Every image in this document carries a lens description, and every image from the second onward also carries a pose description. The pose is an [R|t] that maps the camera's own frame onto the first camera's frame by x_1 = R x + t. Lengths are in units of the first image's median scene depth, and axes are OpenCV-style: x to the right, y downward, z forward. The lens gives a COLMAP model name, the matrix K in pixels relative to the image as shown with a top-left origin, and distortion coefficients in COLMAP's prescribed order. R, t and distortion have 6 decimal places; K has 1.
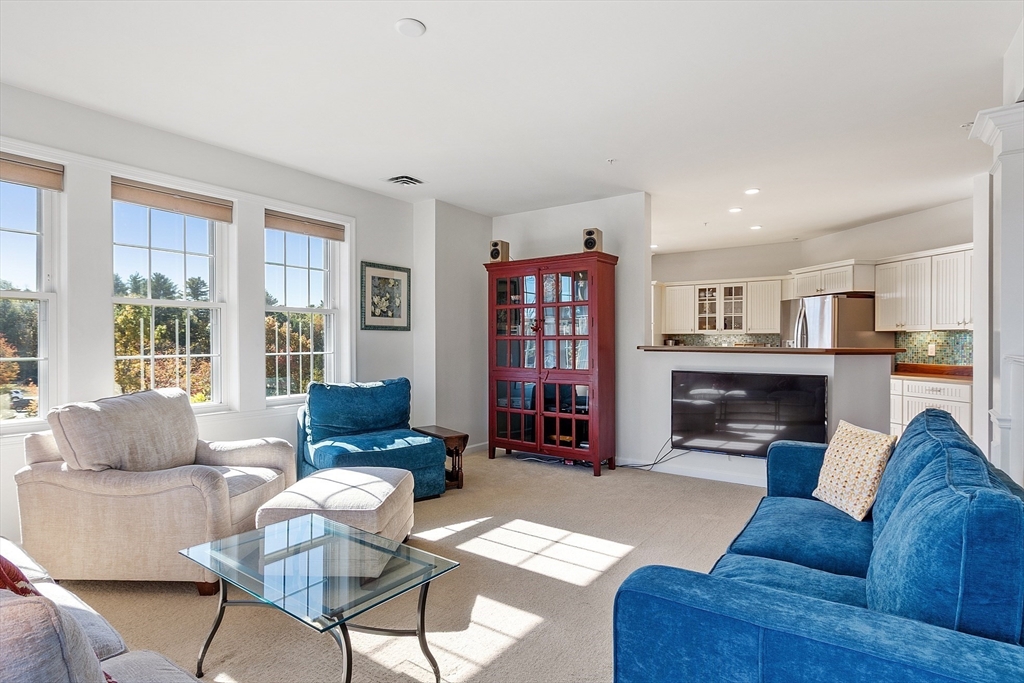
lens RADIAL K [[538.5, 0, 508.9], [0, 538.5, 346.3], [0, 0, 1]] dist [0.003244, 0.000254]
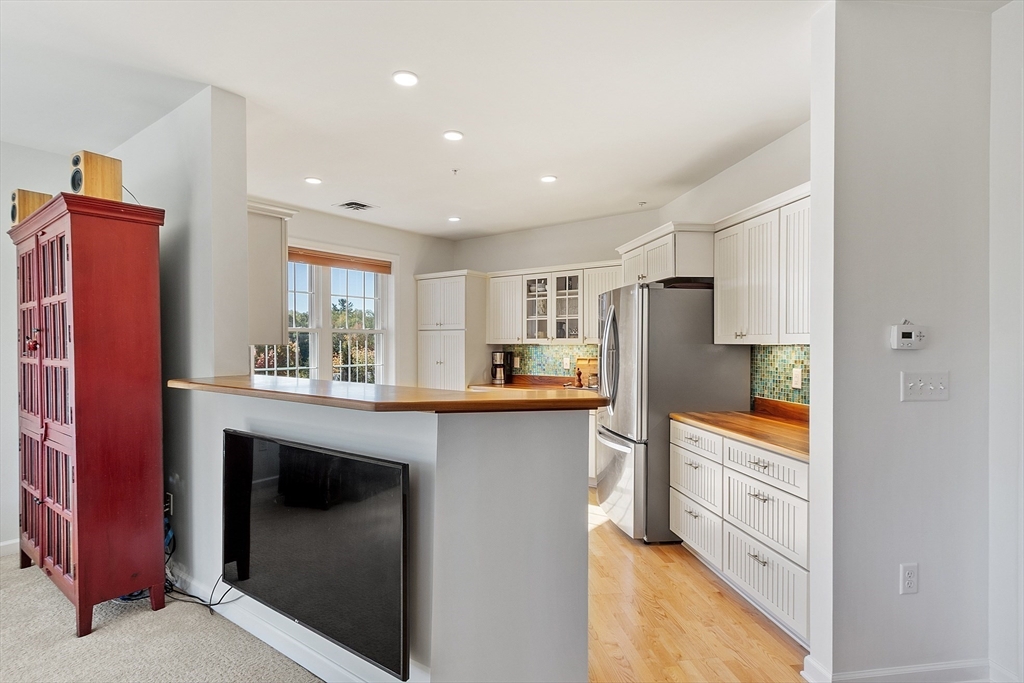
lens RADIAL K [[524.3, 0, 513.4], [0, 524.3, 347.7], [0, 0, 1]] dist [-0.001030, 0.000147]
pose [[0.999638, -0.003346, -0.026713, 0.481311], [0.003358, 0.999994, 0.000392, -0.025317], [0.026712, -0.000481, 0.999643, 0.424303]]
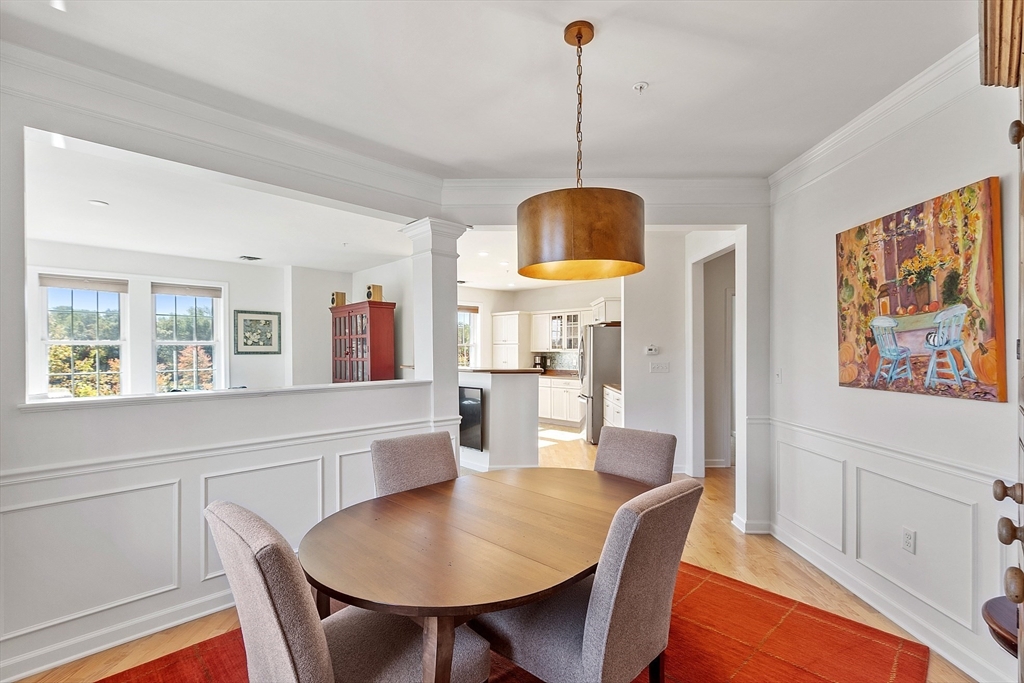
lens RADIAL K [[466.1, 0, 513.6], [0, 466.1, 352.7], [0, 0, 1]] dist [-0.000307, -0.000249]
pose [[0.983568, -0.003714, -0.180499, 0.630480], [0.003353, 0.999992, -0.002304, -0.025518], [0.180507, 0.001661, 0.983572, -0.138678]]
